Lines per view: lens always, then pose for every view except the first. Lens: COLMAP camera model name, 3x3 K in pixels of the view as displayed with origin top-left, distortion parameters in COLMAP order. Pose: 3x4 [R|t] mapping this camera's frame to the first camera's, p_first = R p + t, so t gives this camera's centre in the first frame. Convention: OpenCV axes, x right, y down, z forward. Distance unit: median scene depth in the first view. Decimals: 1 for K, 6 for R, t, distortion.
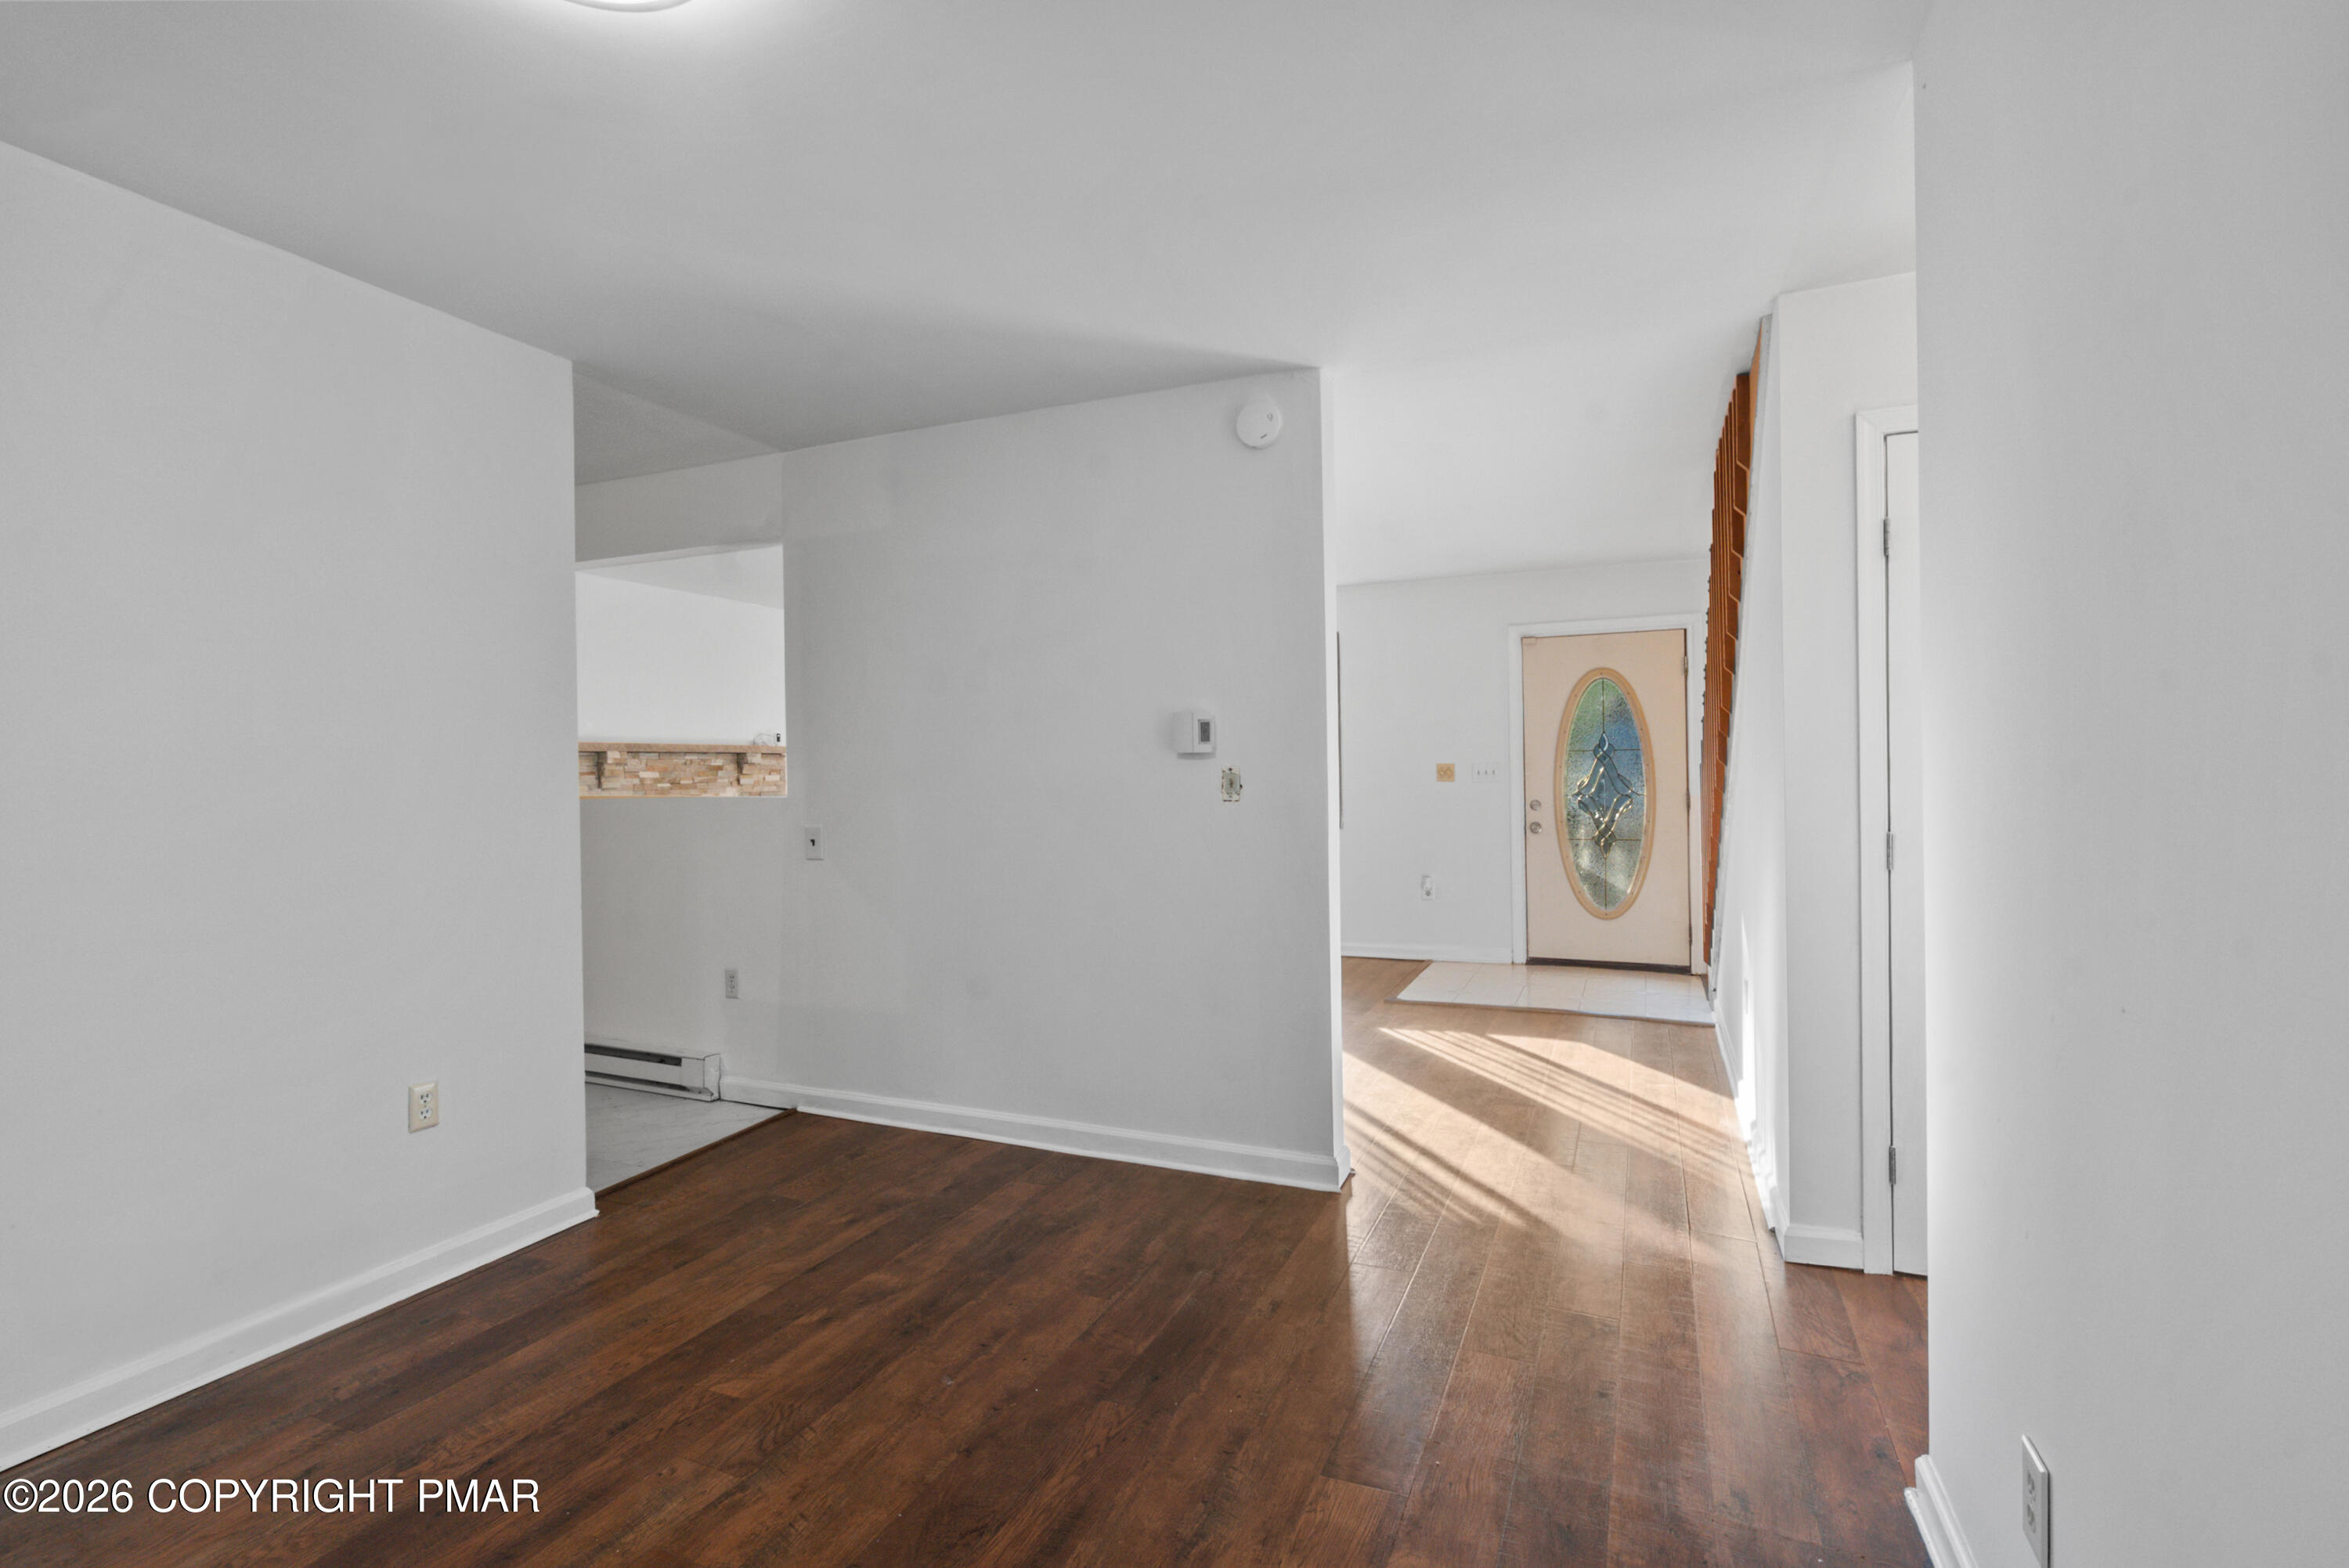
lens RADIAL K [[1087.7, 0, 1166.3], [0, 1087.7, 763.4], [0, 0, 1]] dist [-0.002230, 0.000298]
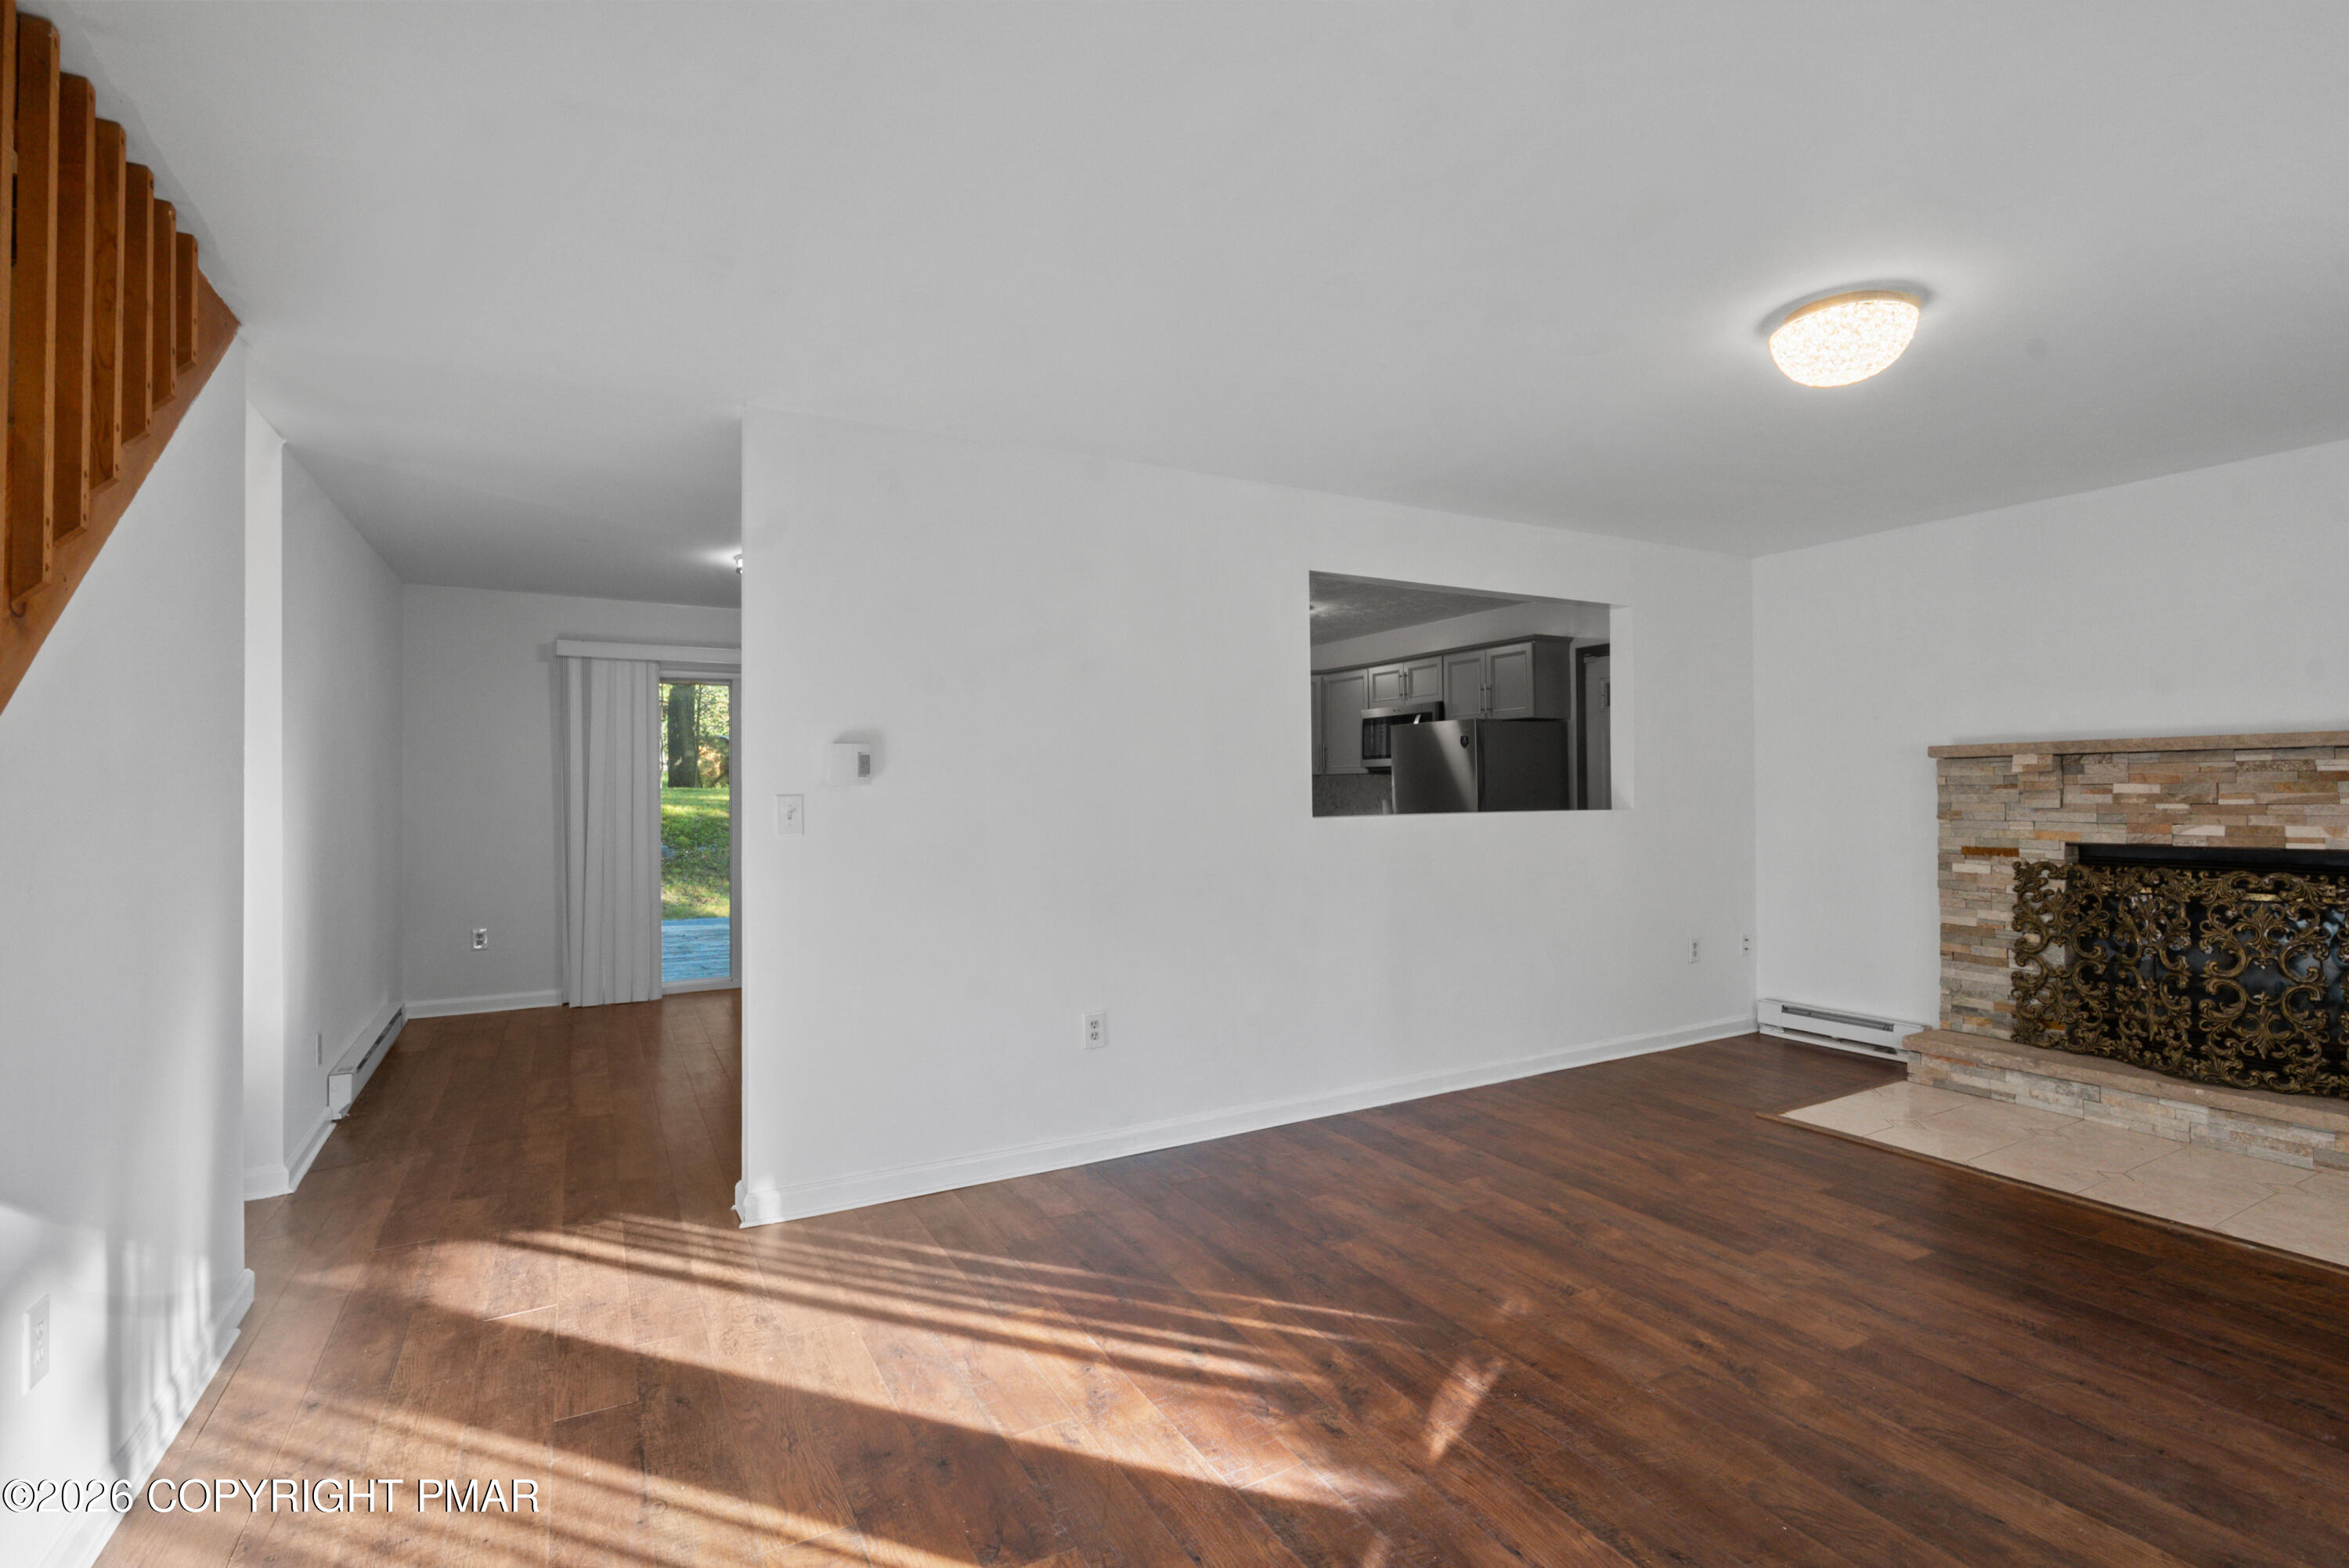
lens RADIAL K [[1067.4, 0, 1169.5], [0, 1067.4, 777.6], [0, 0, 1]] dist [-0.002591, 0.000906]
pose [[-0.607586, 0.007006, -0.794223, 0.358372], [0.019662, 0.999787, -0.006223, -0.002958], [0.794010, -0.019397, -0.607595, 0.983215]]
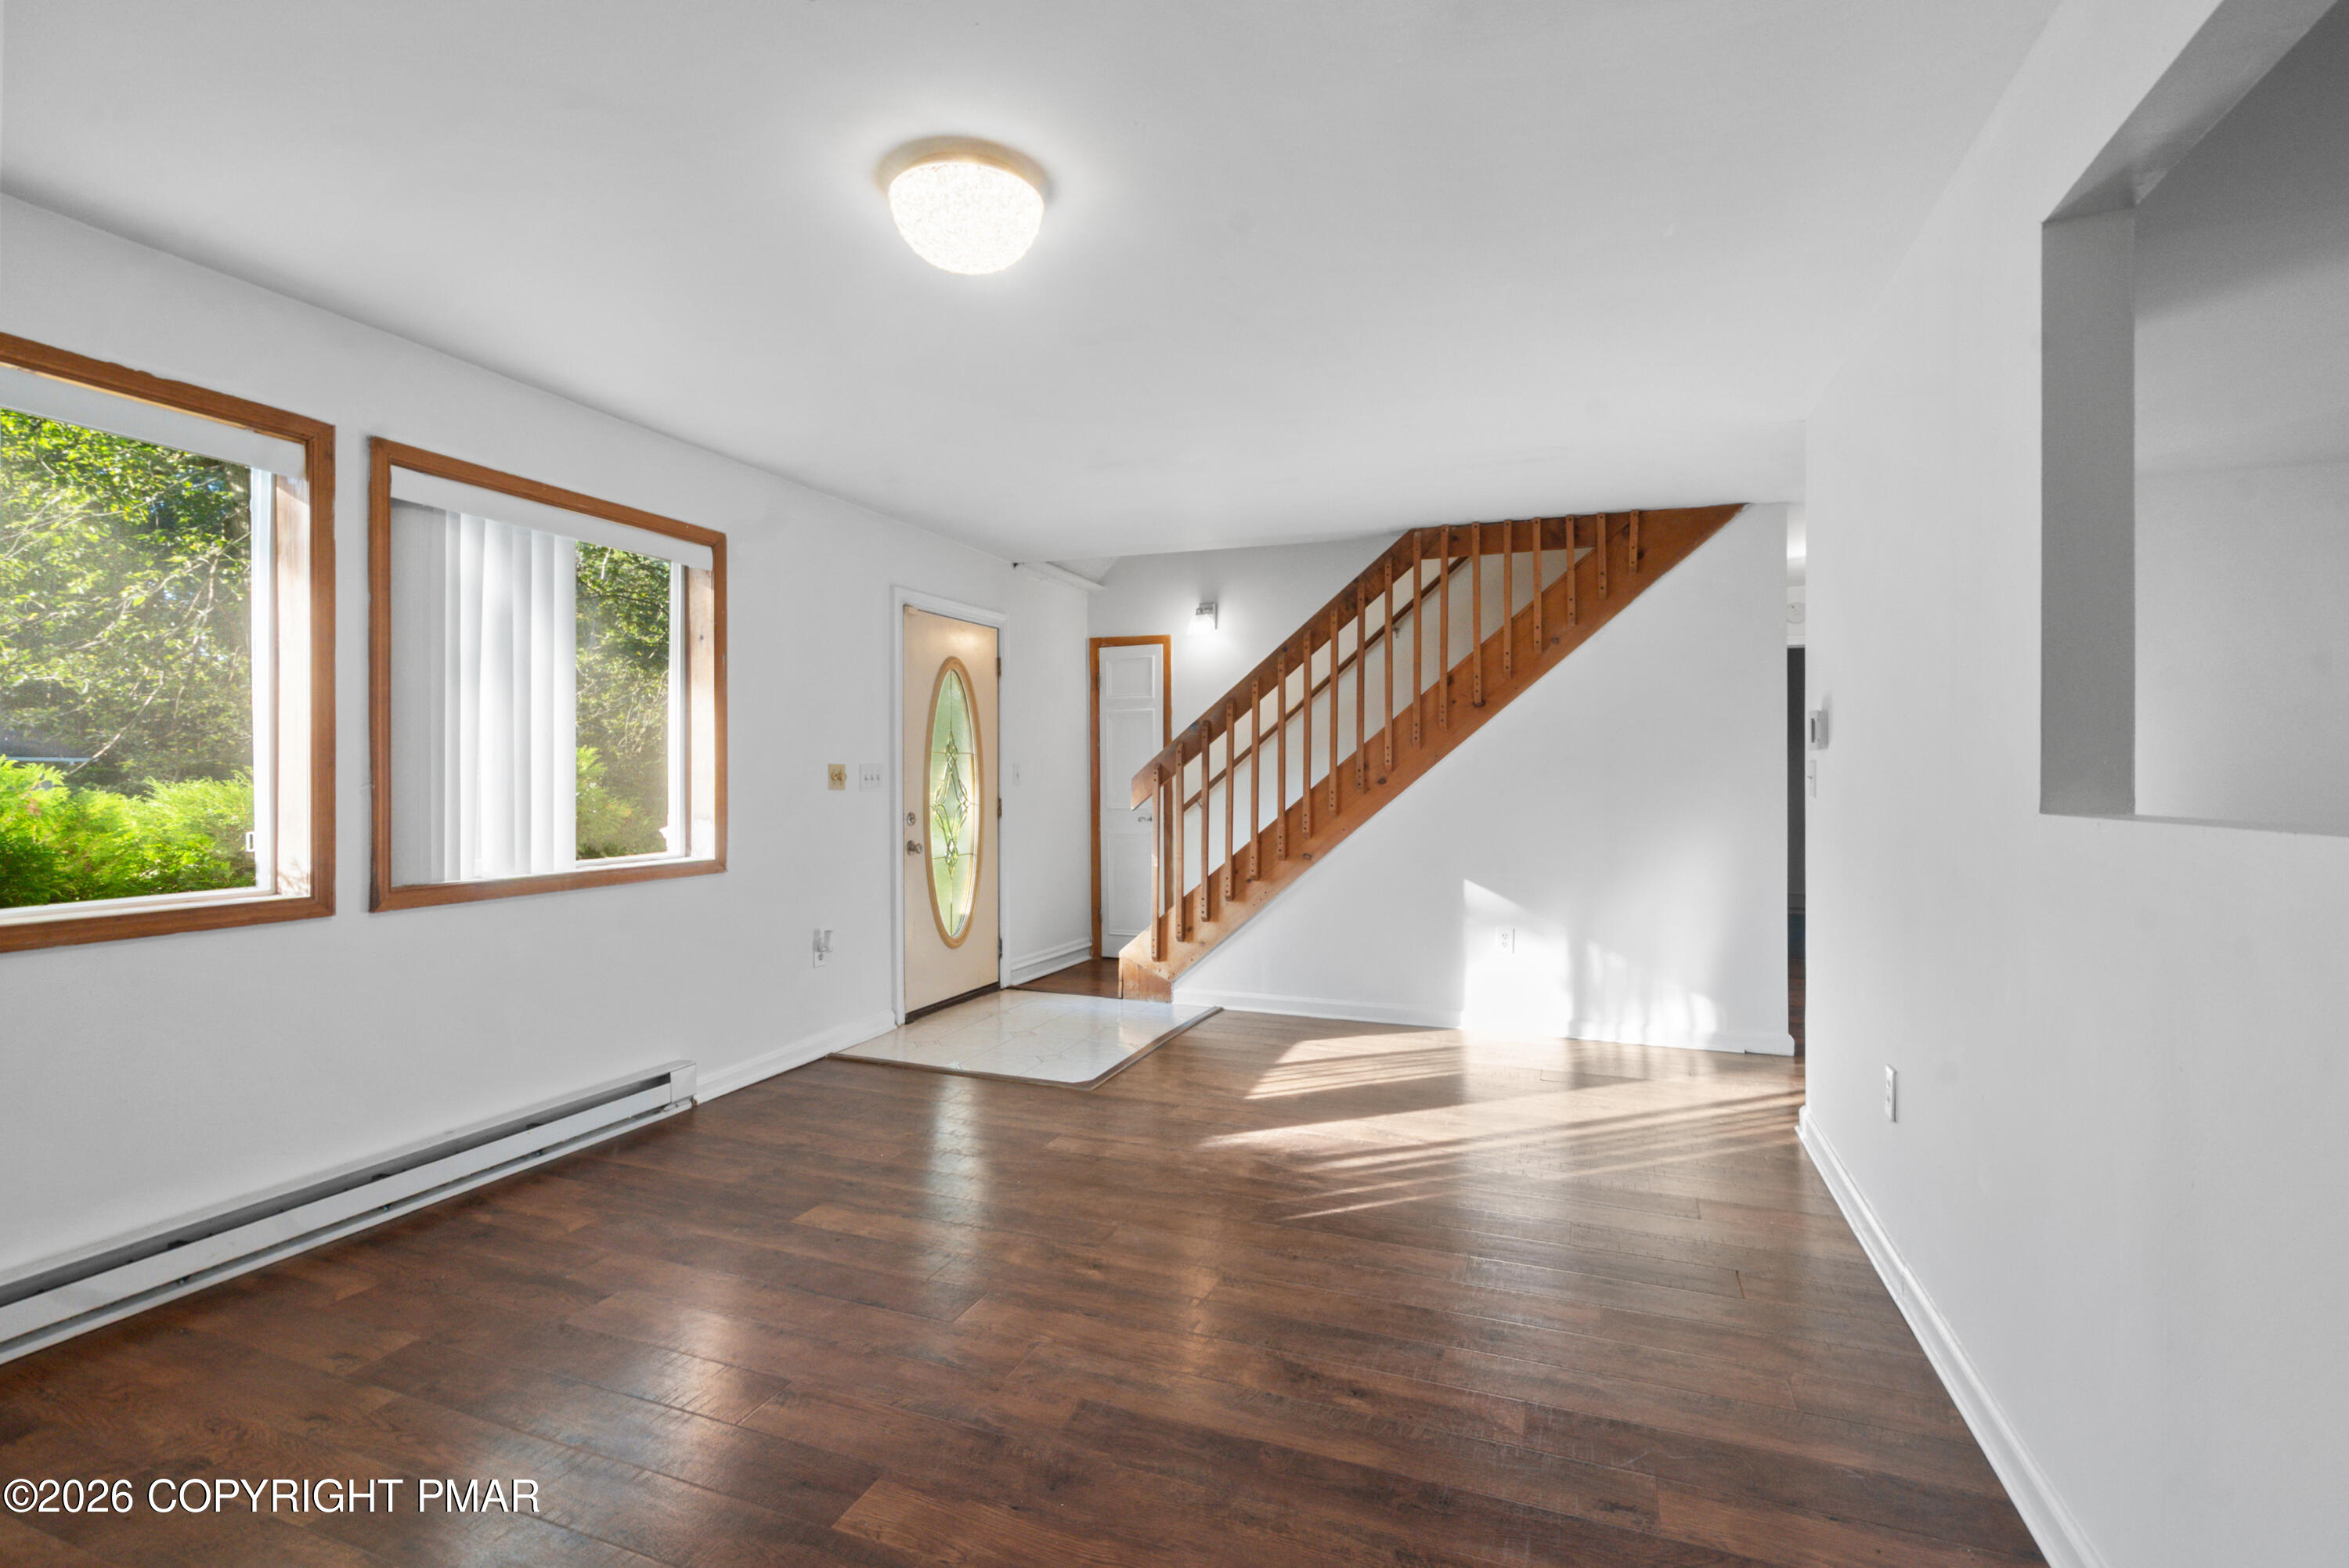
lens RADIAL K [[1087.7, 0, 1166.3], [0, 1087.7, 763.4], [0, 0, 1]] dist [-0.002230, 0.000298]
pose [[-0.039905, 0.019888, 0.999006, -0.481432], [-0.005839, 0.999780, -0.020137, 0.013630], [-0.999186, -0.006637, -0.039780, 0.889739]]
